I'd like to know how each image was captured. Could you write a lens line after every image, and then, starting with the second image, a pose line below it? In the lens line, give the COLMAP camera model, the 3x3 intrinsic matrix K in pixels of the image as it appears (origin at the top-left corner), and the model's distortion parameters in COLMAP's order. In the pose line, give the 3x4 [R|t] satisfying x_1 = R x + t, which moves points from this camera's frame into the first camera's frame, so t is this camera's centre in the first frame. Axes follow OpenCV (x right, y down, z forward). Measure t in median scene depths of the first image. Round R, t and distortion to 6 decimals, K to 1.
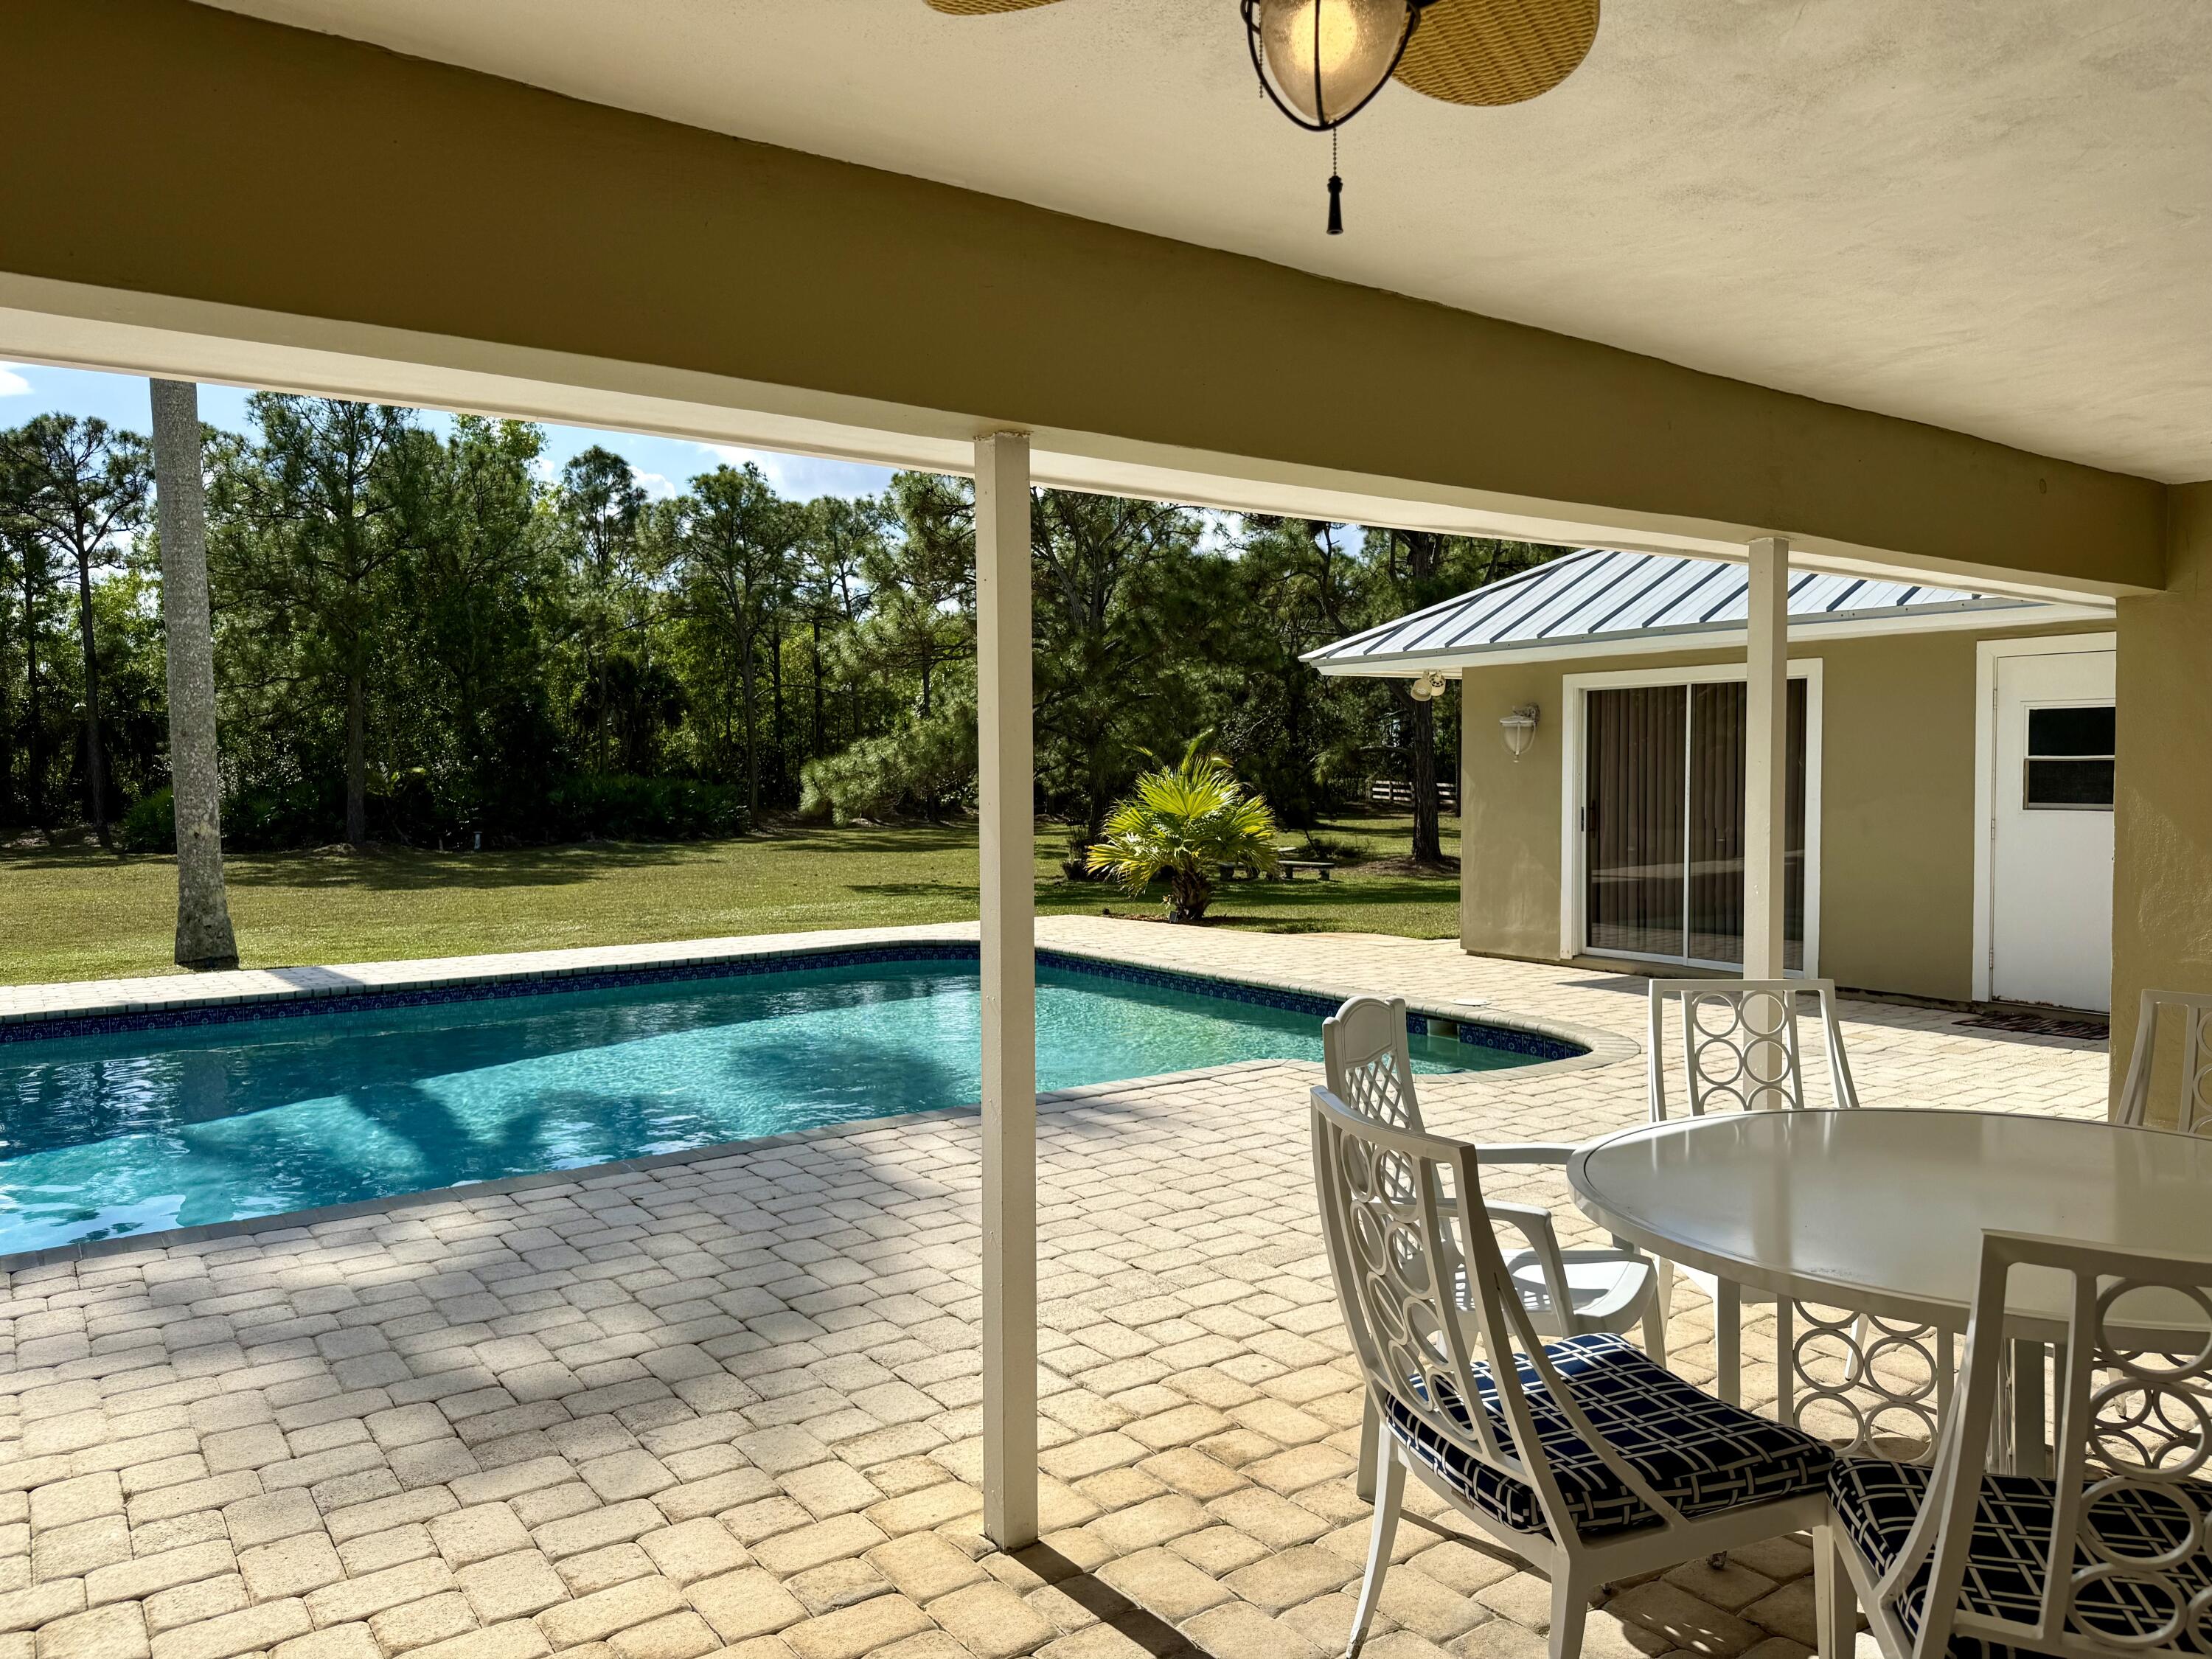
lens RADIAL K [[1613.3, 0, 1106.0], [0, 1613.3, 829.5], [0, 0, 1]] dist [-0.082322, -0.000517]
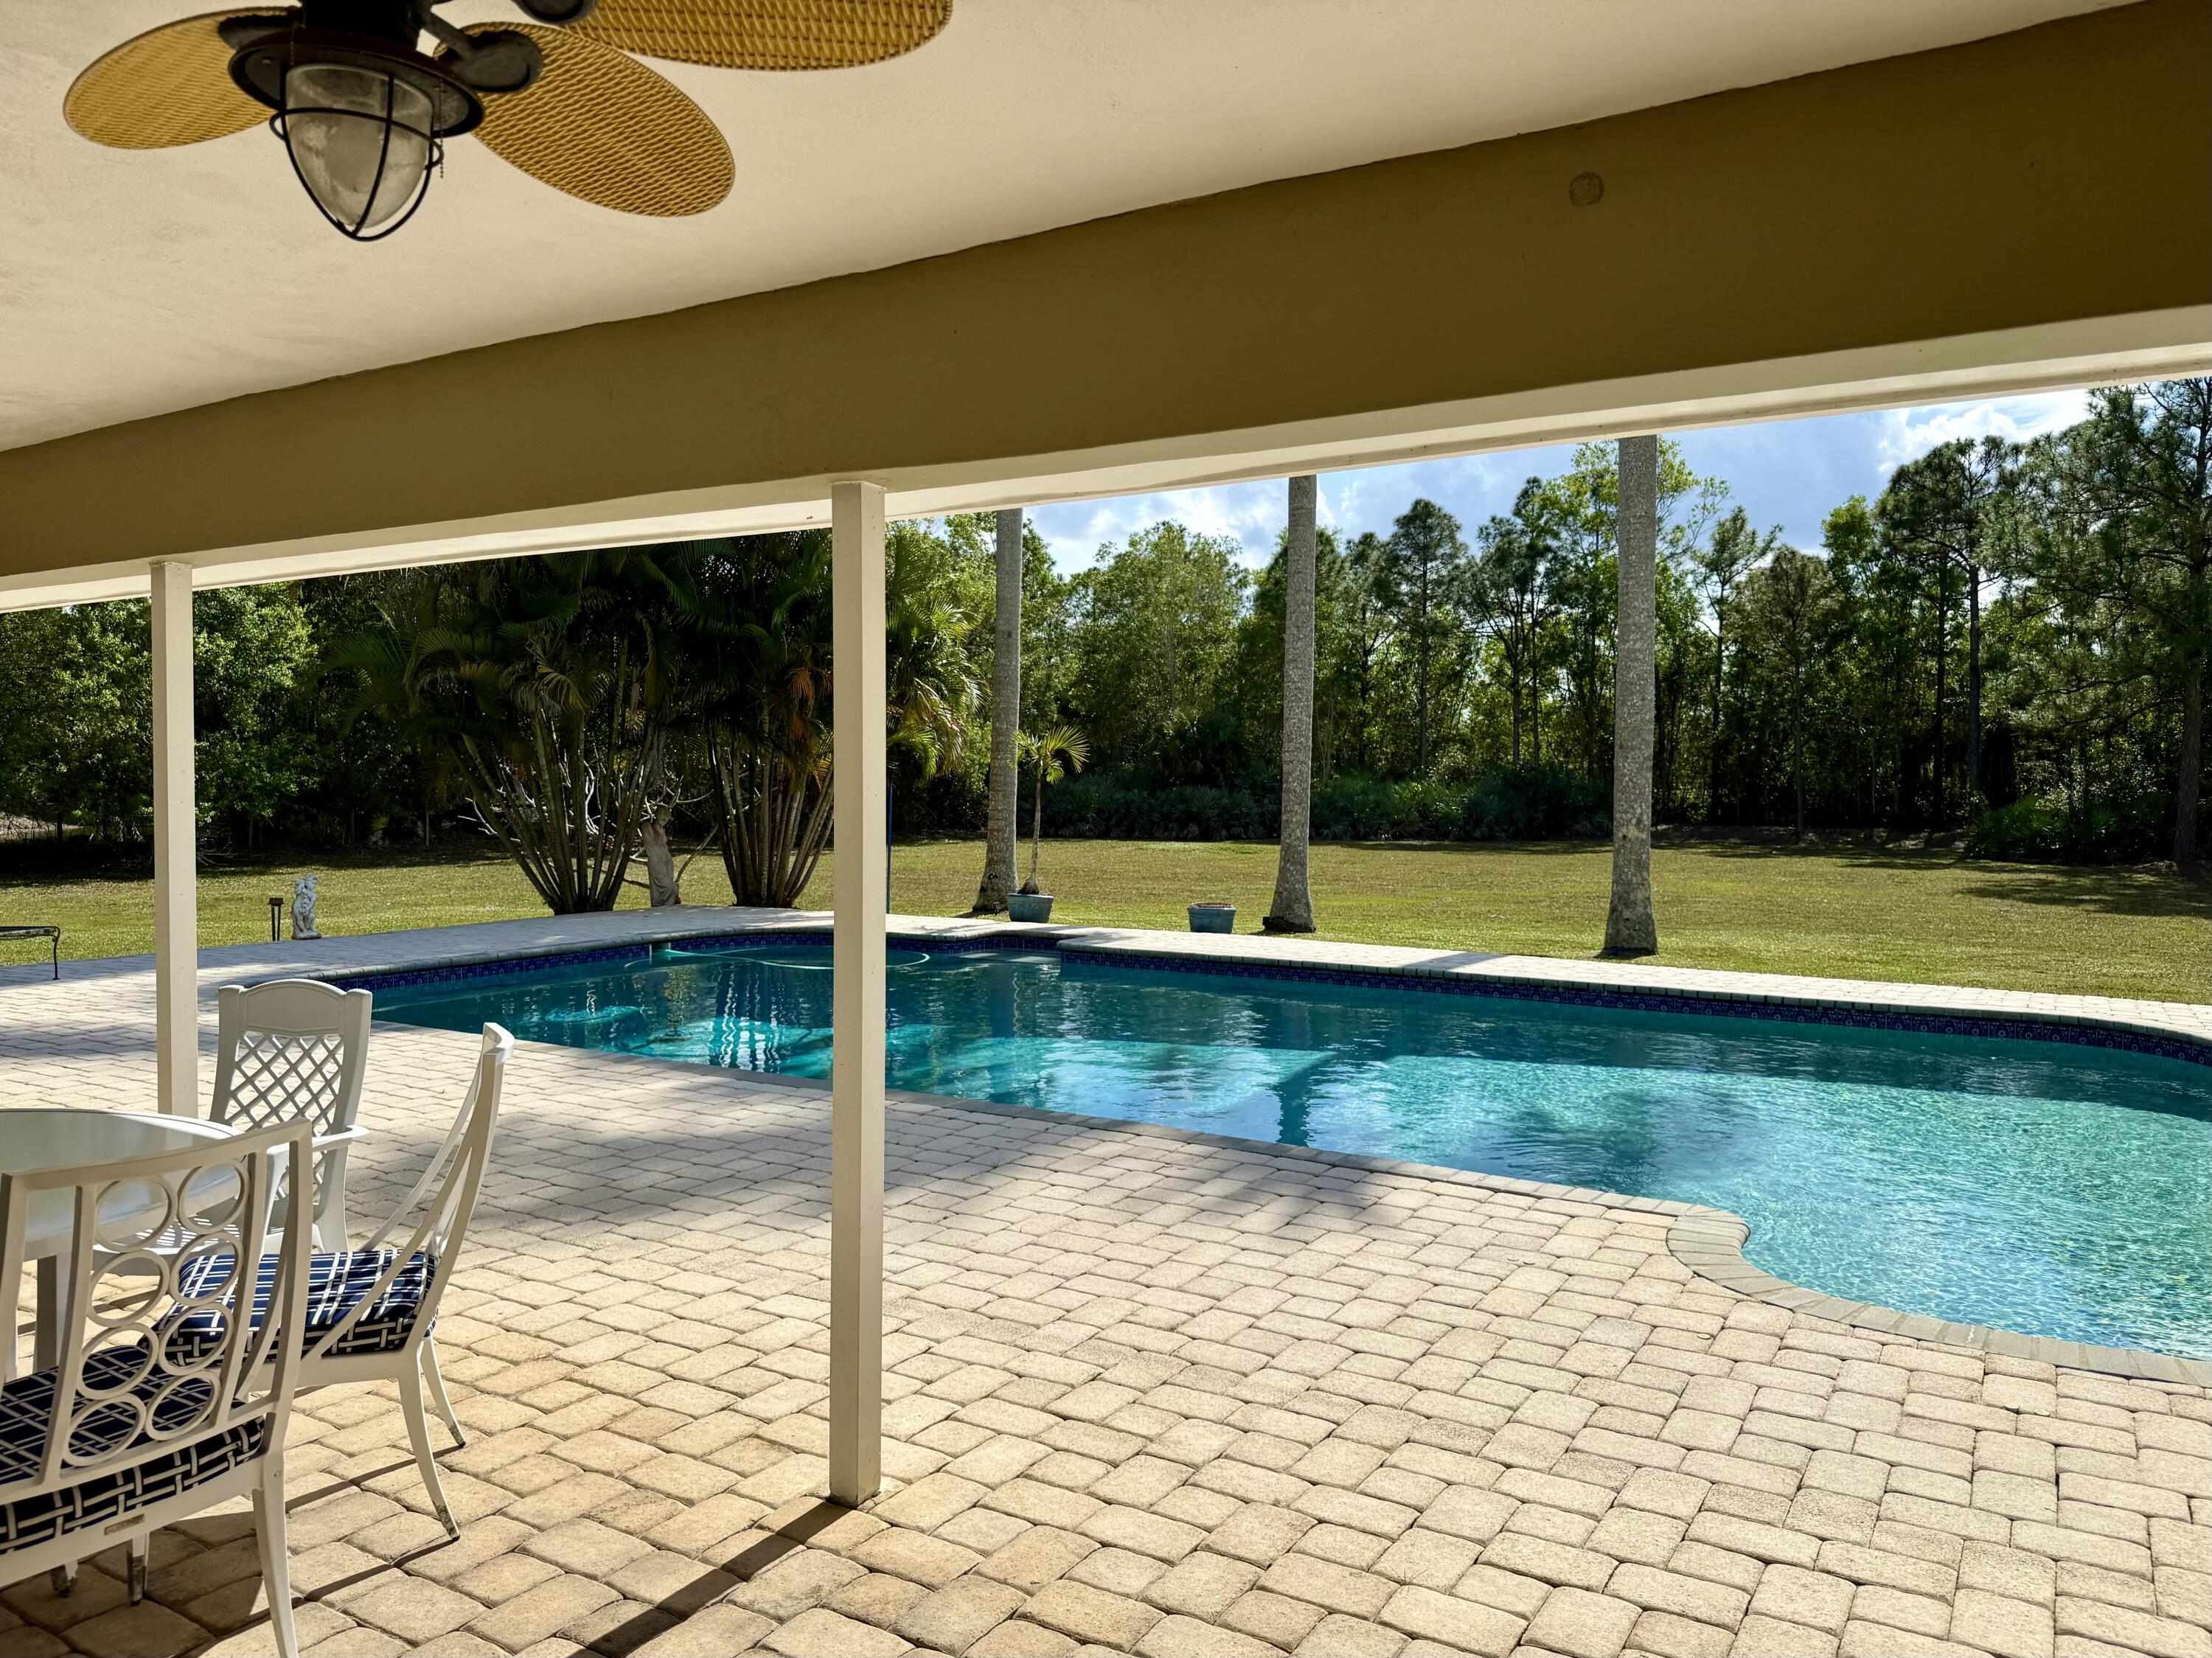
lens RADIAL K [[1558.7, 0, 1108.0], [0, 1558.7, 818.1], [0, 0, 1]] dist [0.007755, -0.016289]
pose [[0.394203, 0.040678, -0.918123, 0.296408], [-0.052364, 0.998391, 0.021751, -0.014770], [0.917531, 0.039502, 0.395698, 0.221319]]
